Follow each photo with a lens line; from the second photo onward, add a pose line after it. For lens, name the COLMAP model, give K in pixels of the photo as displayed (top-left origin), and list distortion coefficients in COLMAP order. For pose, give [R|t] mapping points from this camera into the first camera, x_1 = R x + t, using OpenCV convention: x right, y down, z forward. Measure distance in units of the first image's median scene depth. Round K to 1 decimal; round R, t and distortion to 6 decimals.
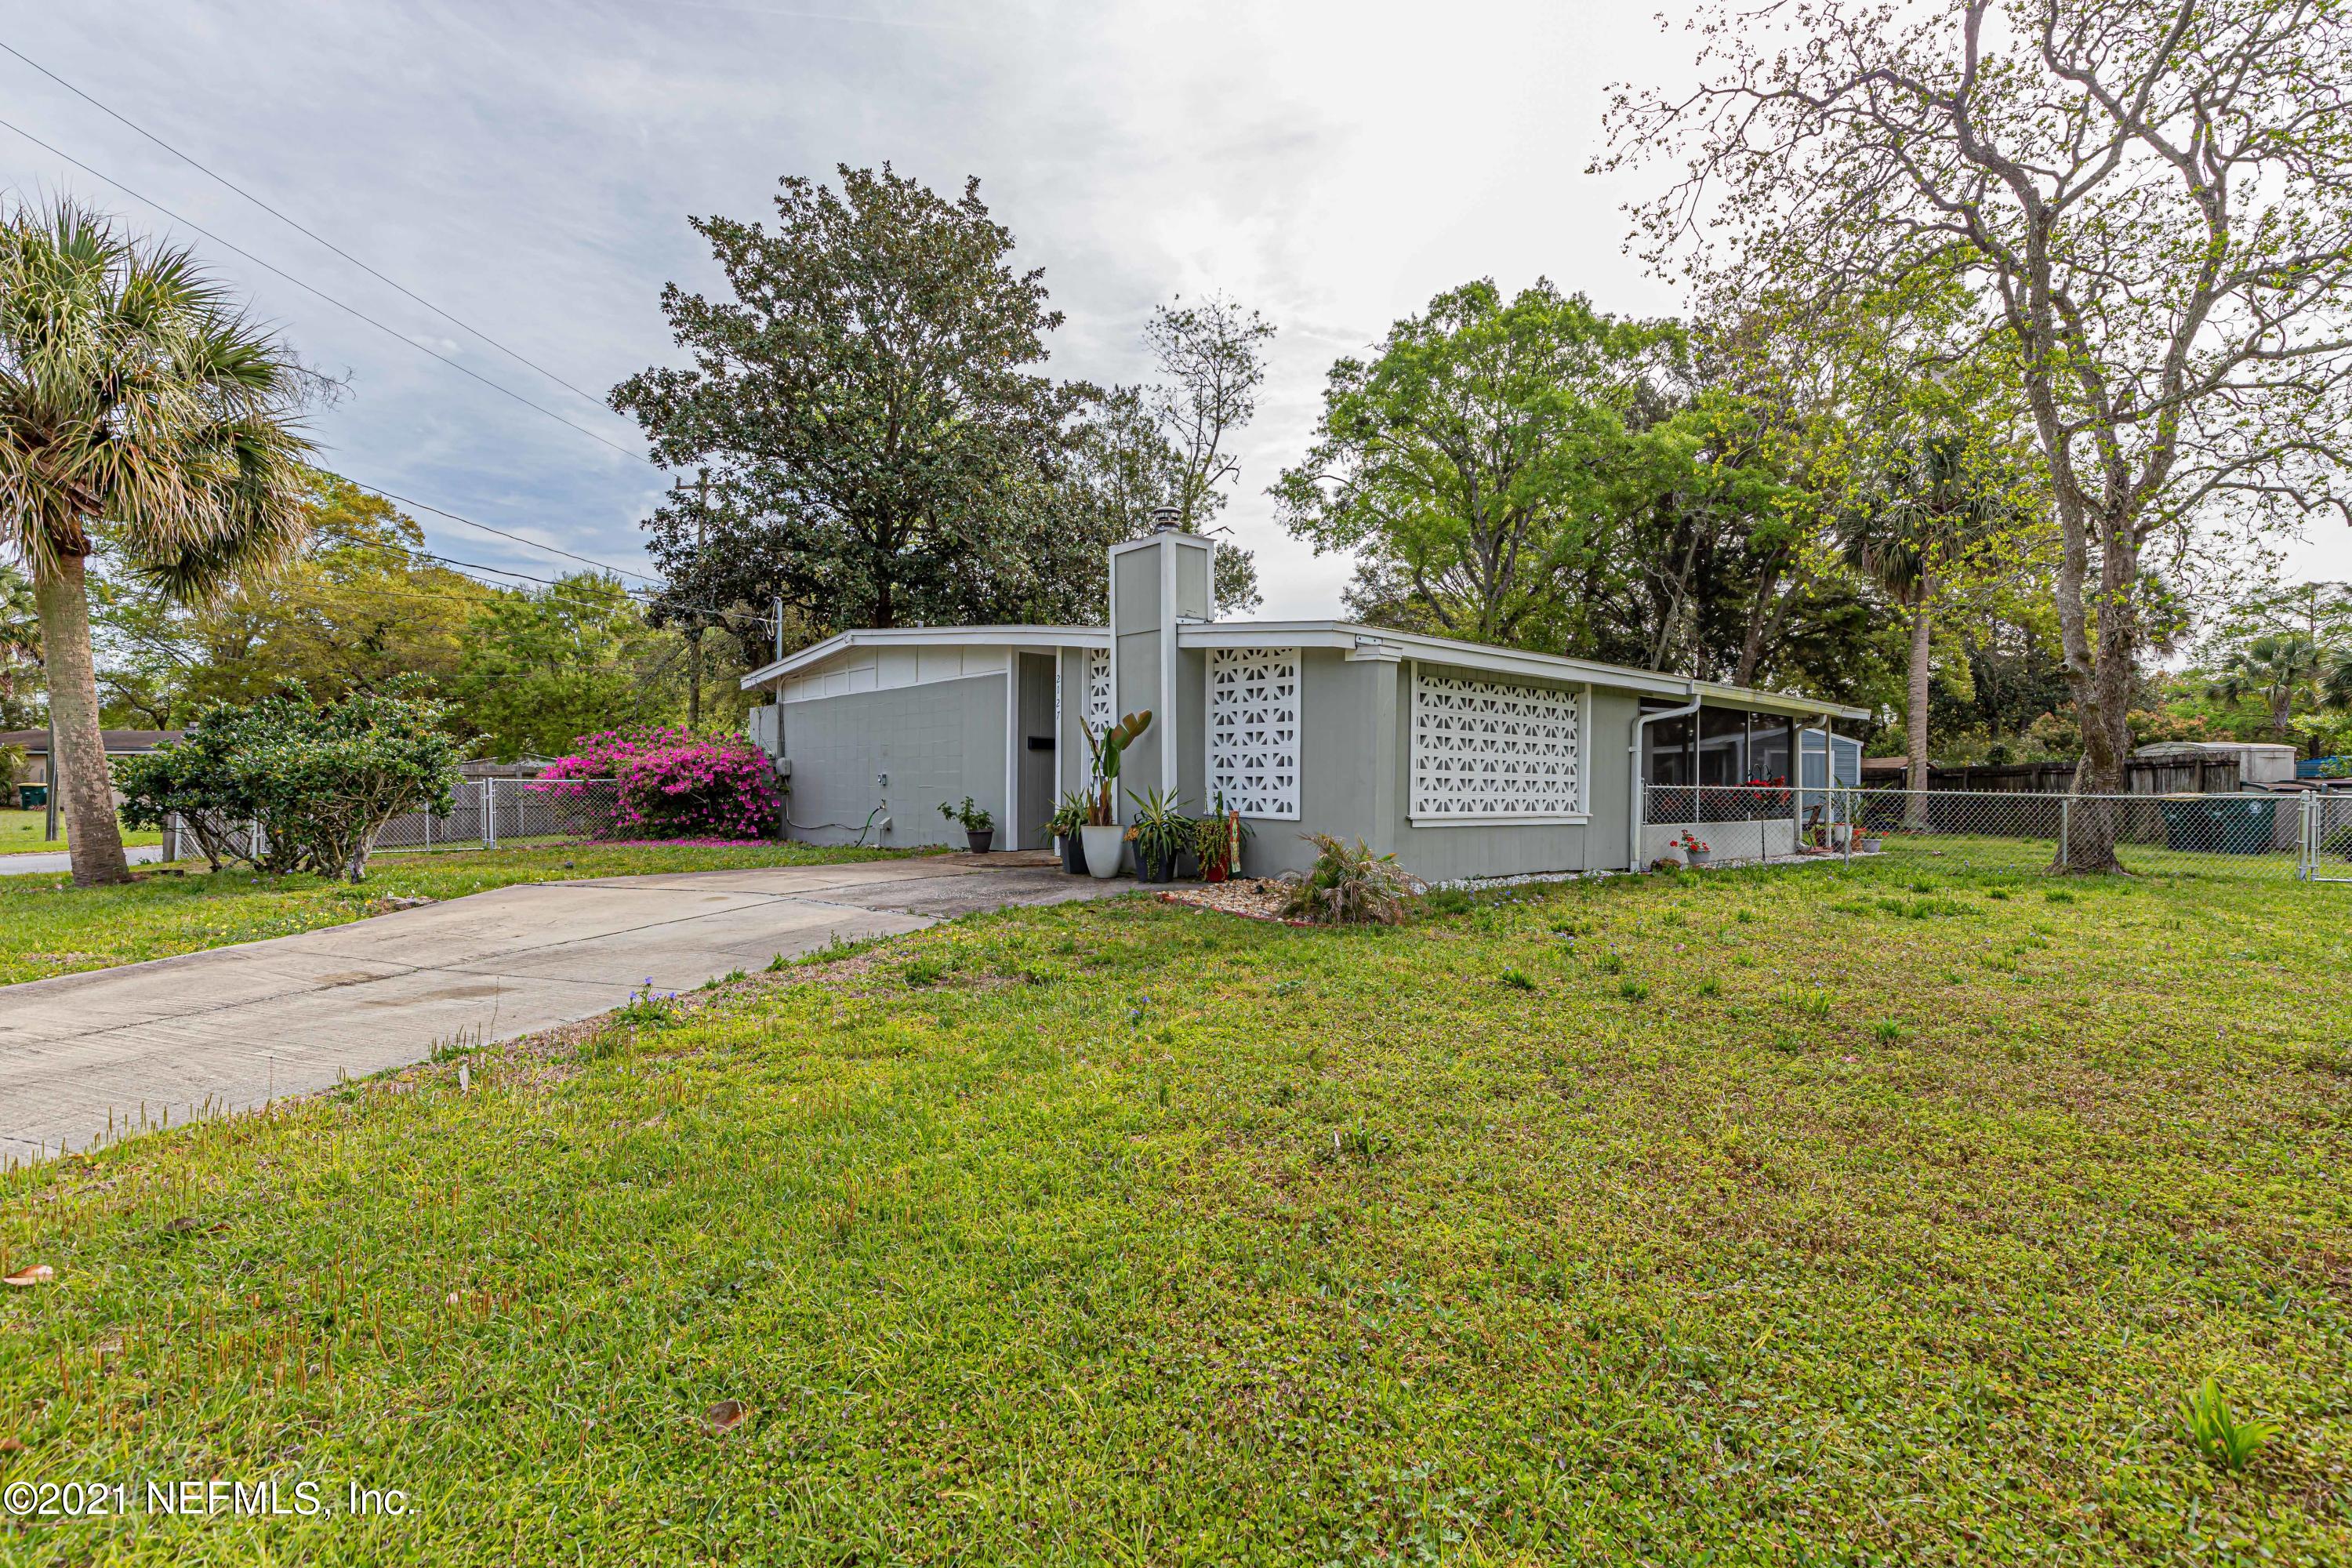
lens RADIAL K [[1041.0, 0, 1197.7], [0, 1041.0, 798.4], [0, 0, 1]] dist [0.011644, -0.002724]
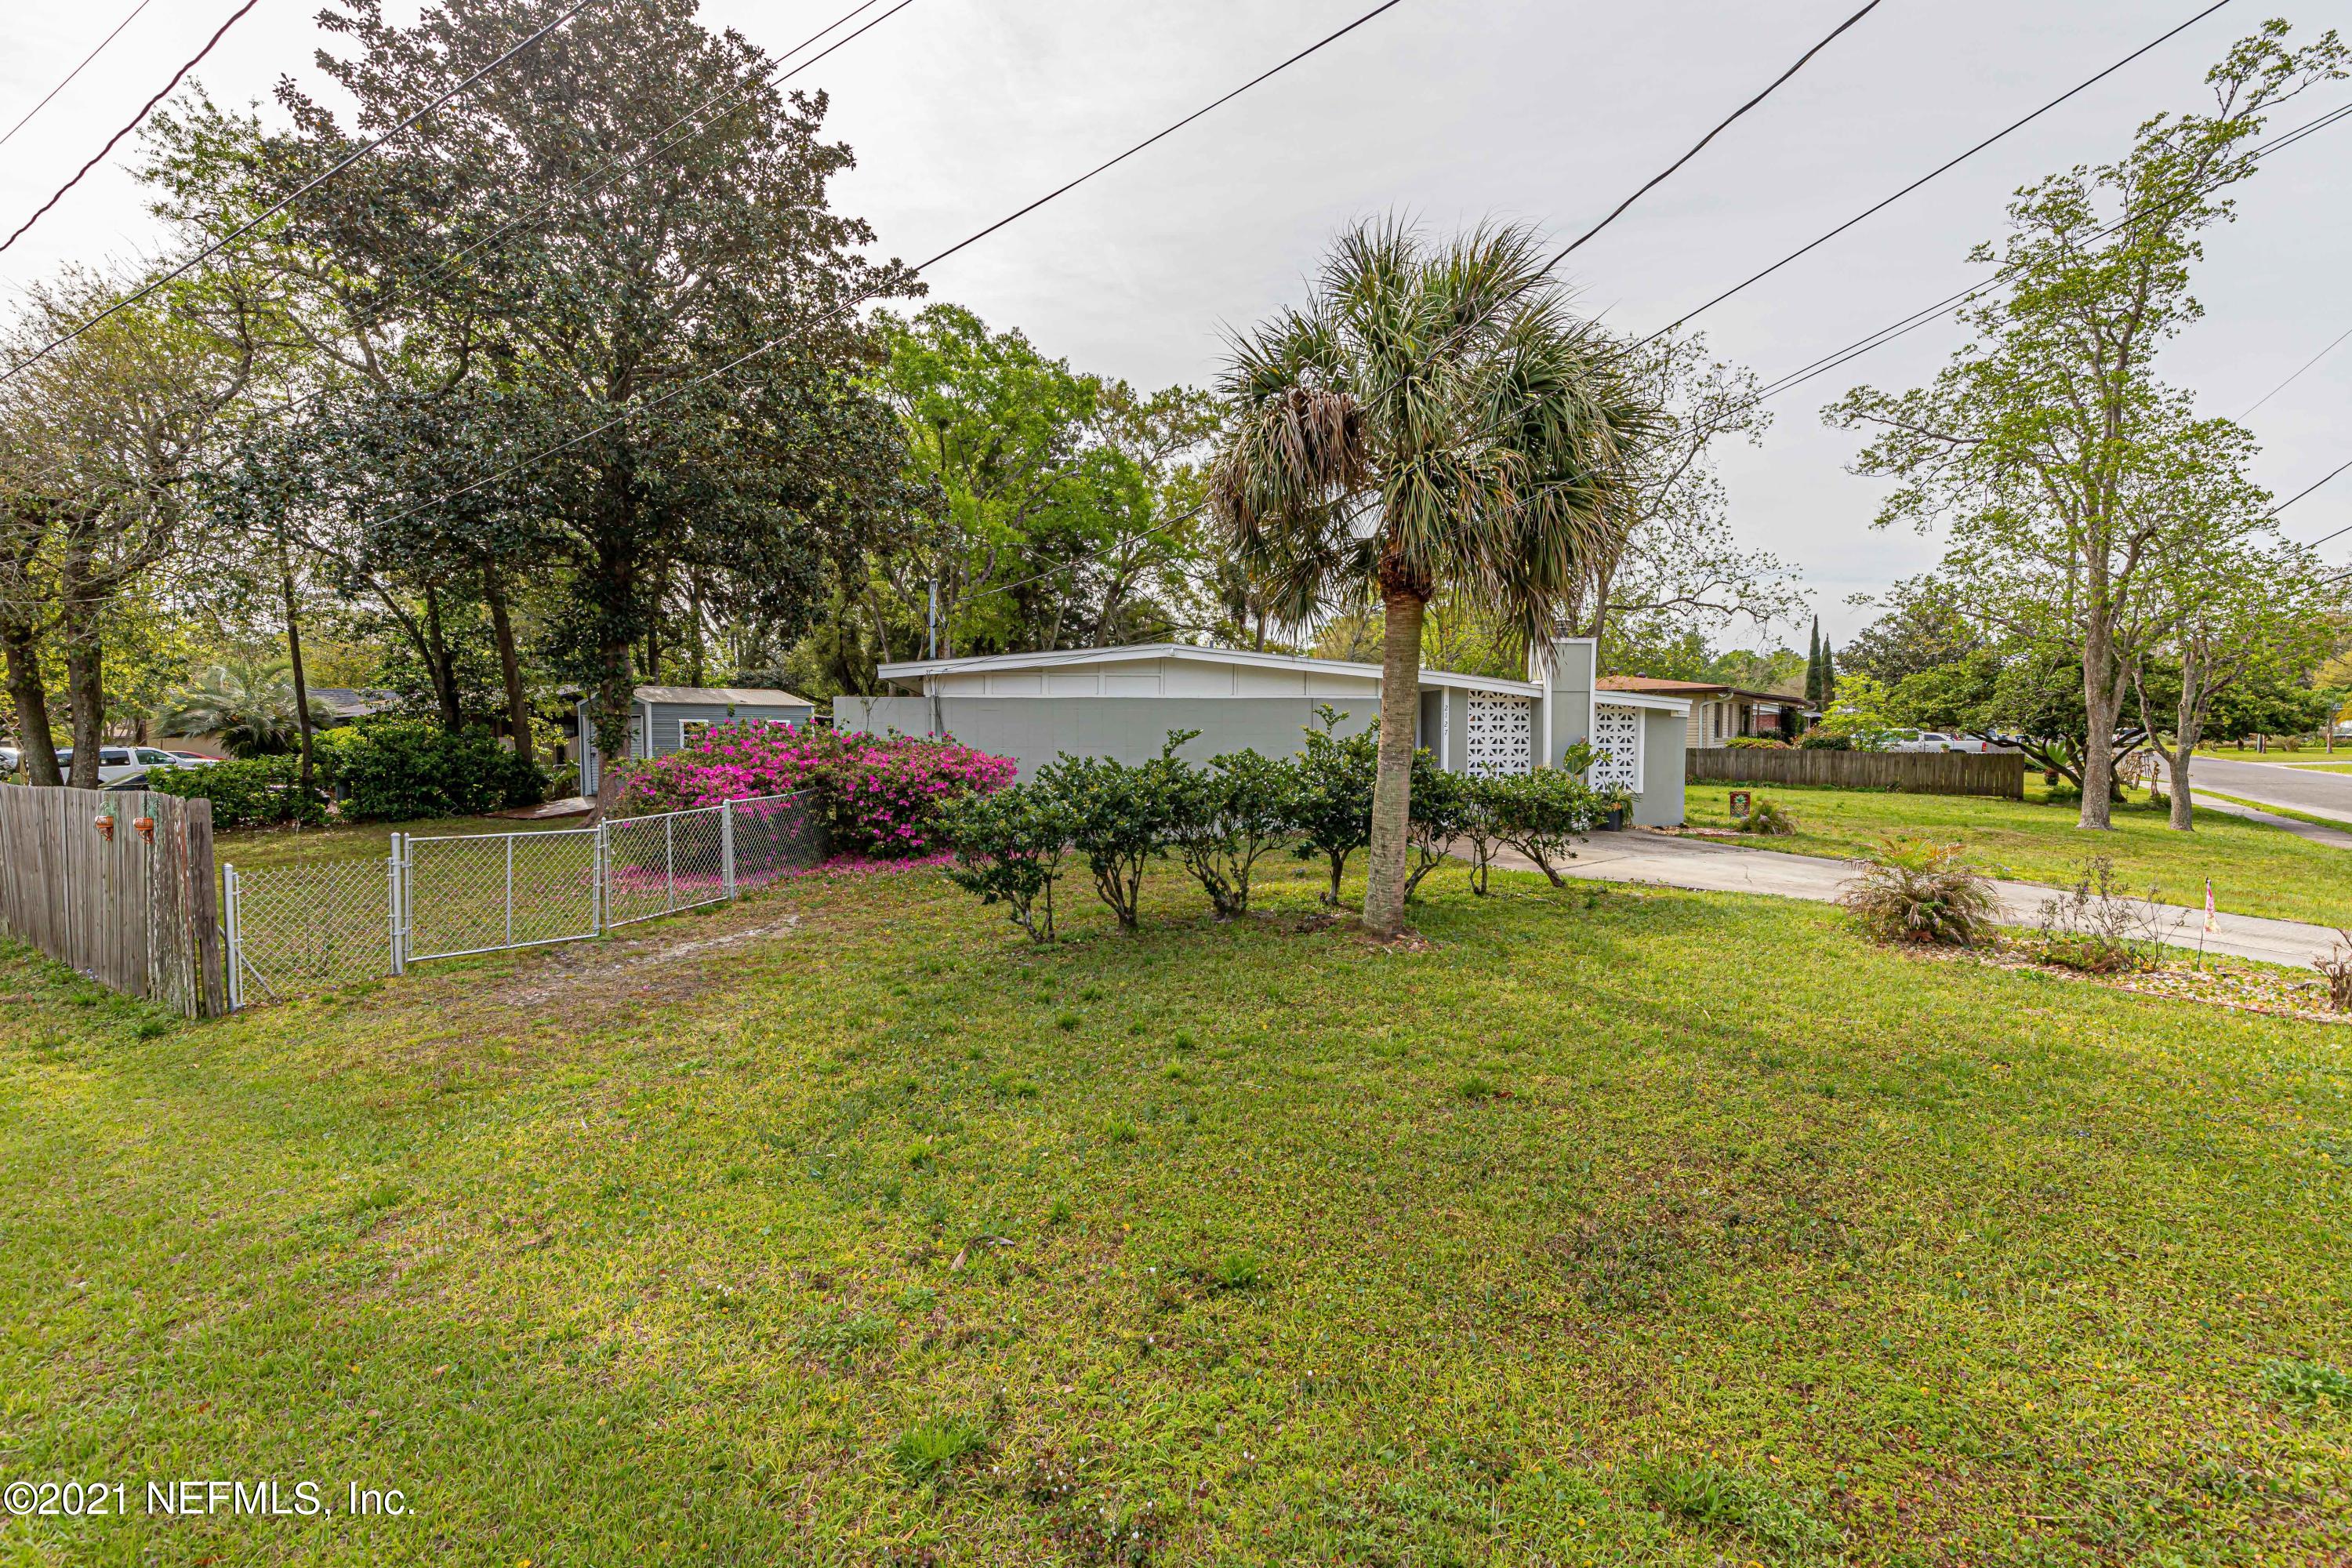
lens RADIAL K [[1041.0, 0, 1179.5], [0, 1041.0, 777.4], [0, 0, 1]] dist [0.011644, -0.002724]
pose [[0.532382, -0.049670, 0.845046, -0.783479], [0.018218, 0.998718, 0.047226, -0.045289], [-0.846308, -0.009747, 0.532605, 0.255756]]
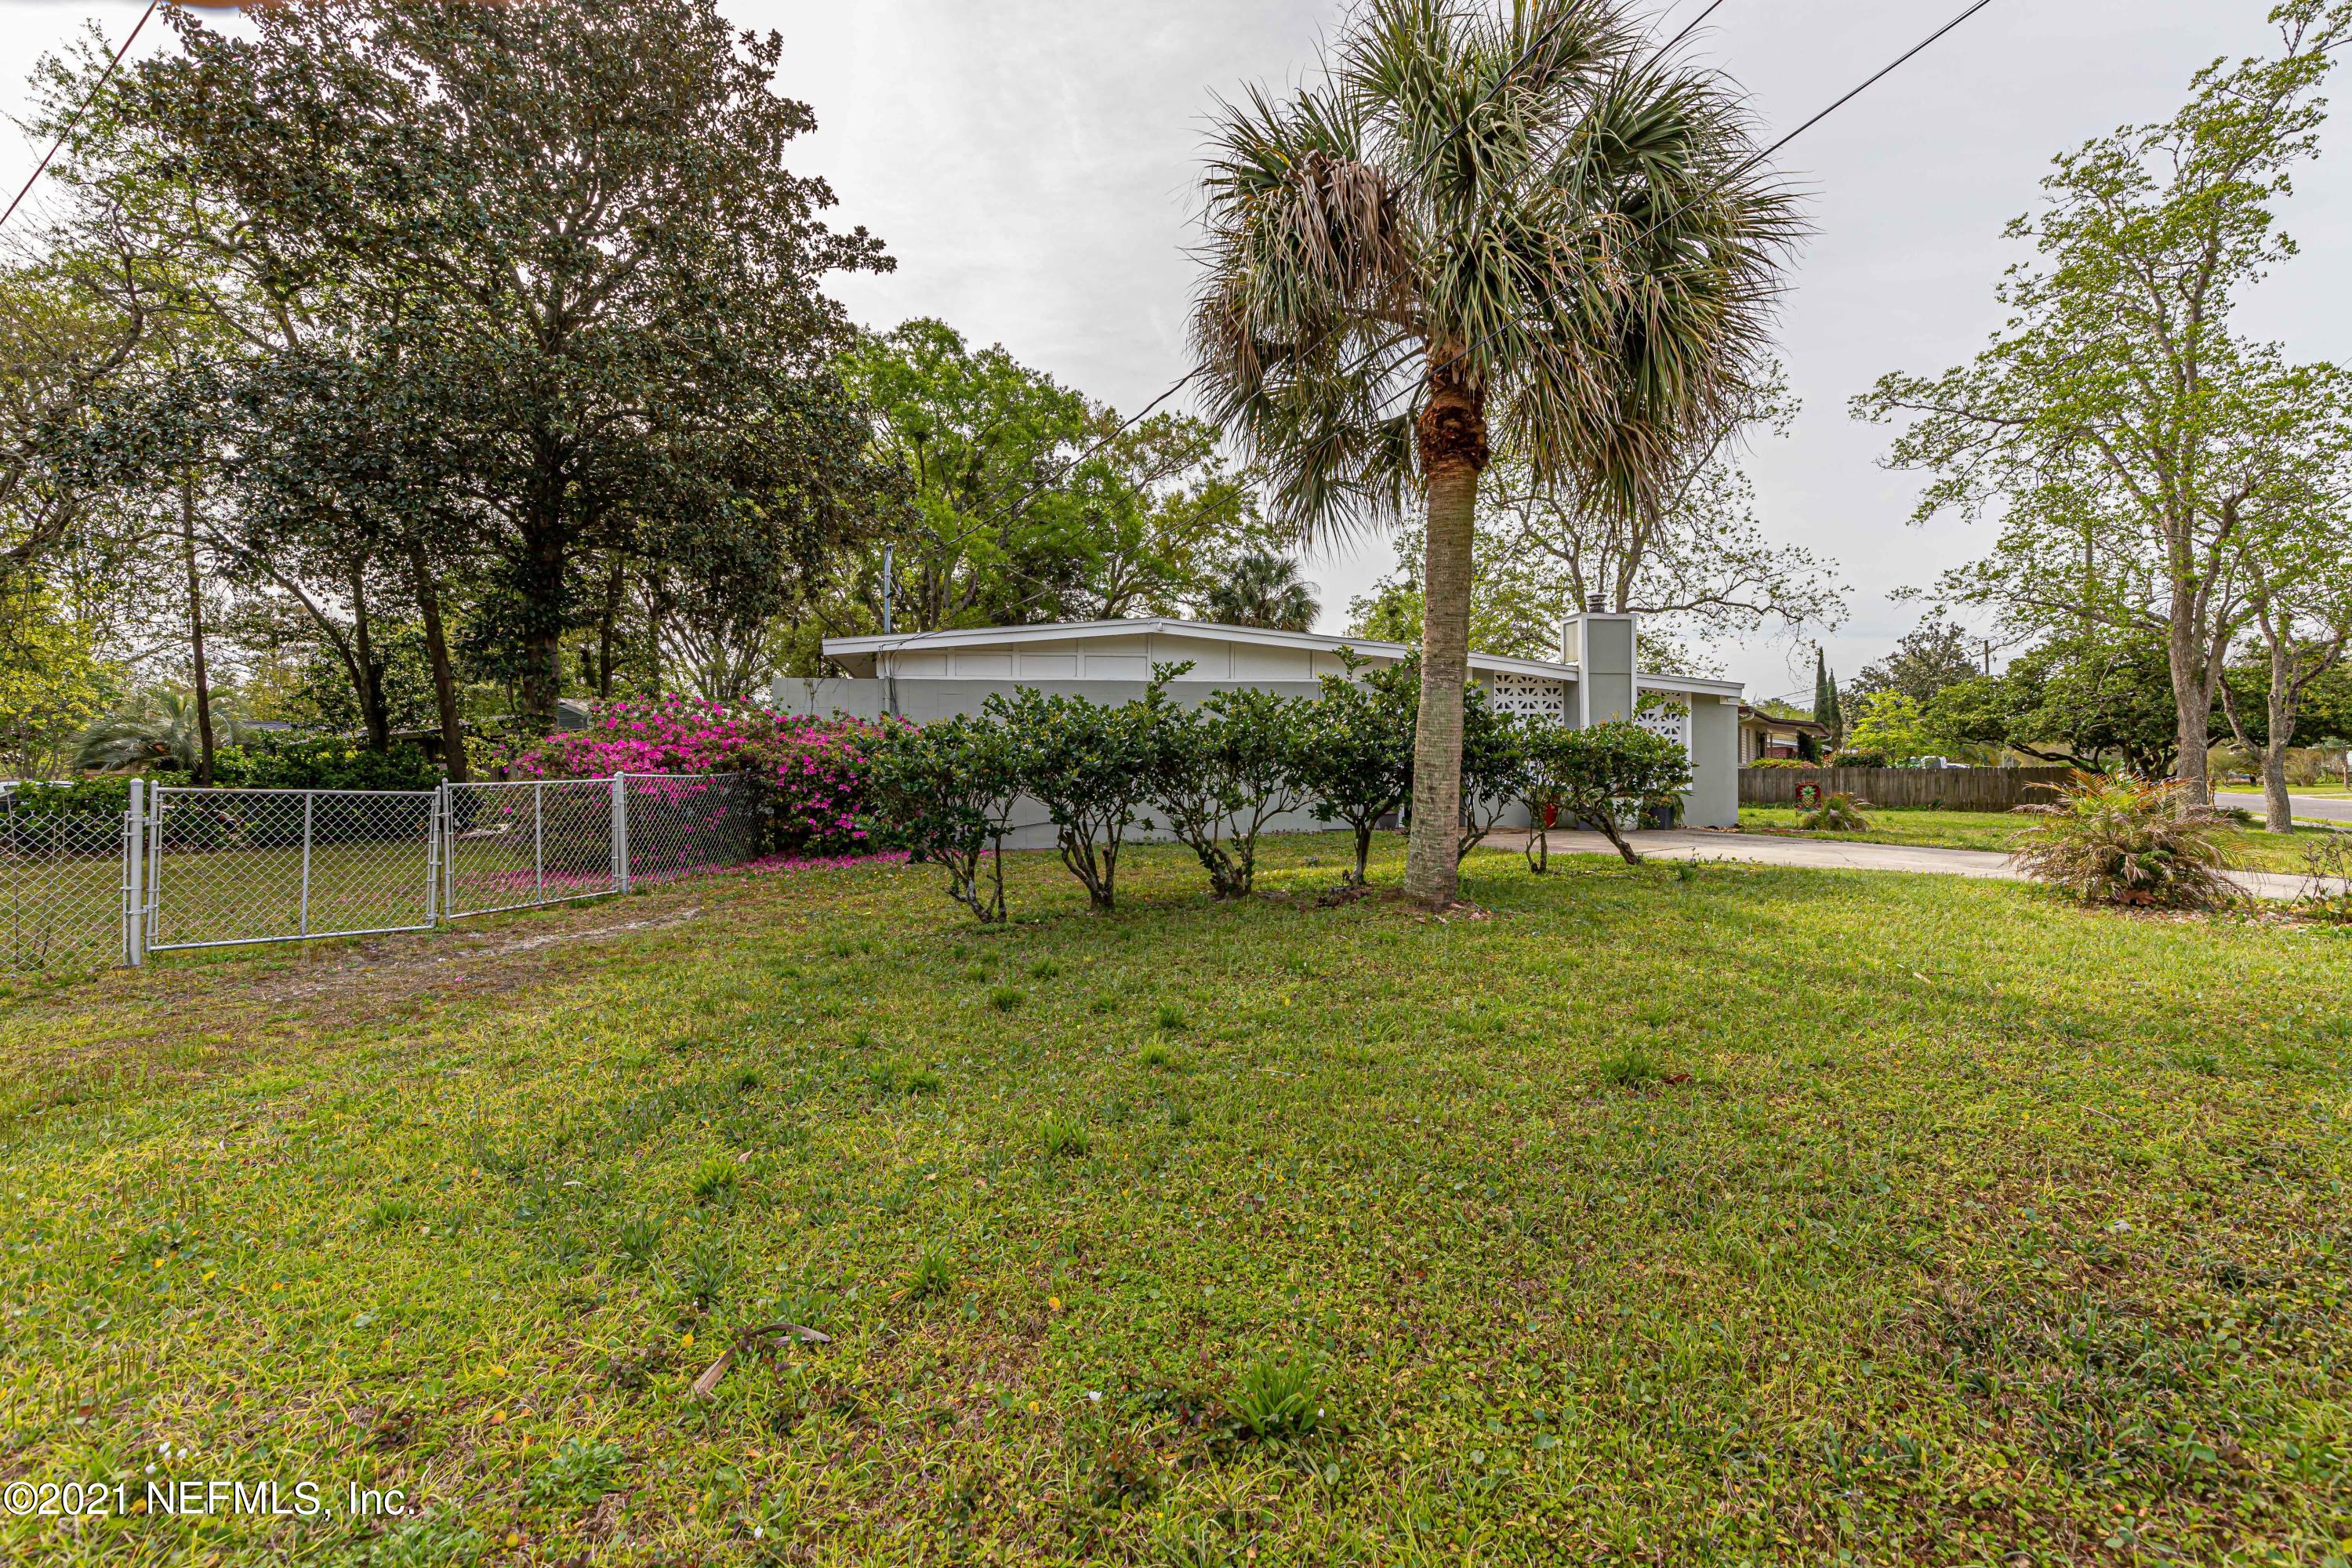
lens RADIAL K [[1041.0, 0, 1179.2], [0, 1041.0, 773.0], [0, 0, 1]] dist [0.011644, -0.002724]
pose [[0.527288, -0.004328, 0.849676, -0.710733], [0.025297, 0.999624, -0.010607, -0.004179], [-0.849310, 0.027087, 0.527199, 0.300028]]
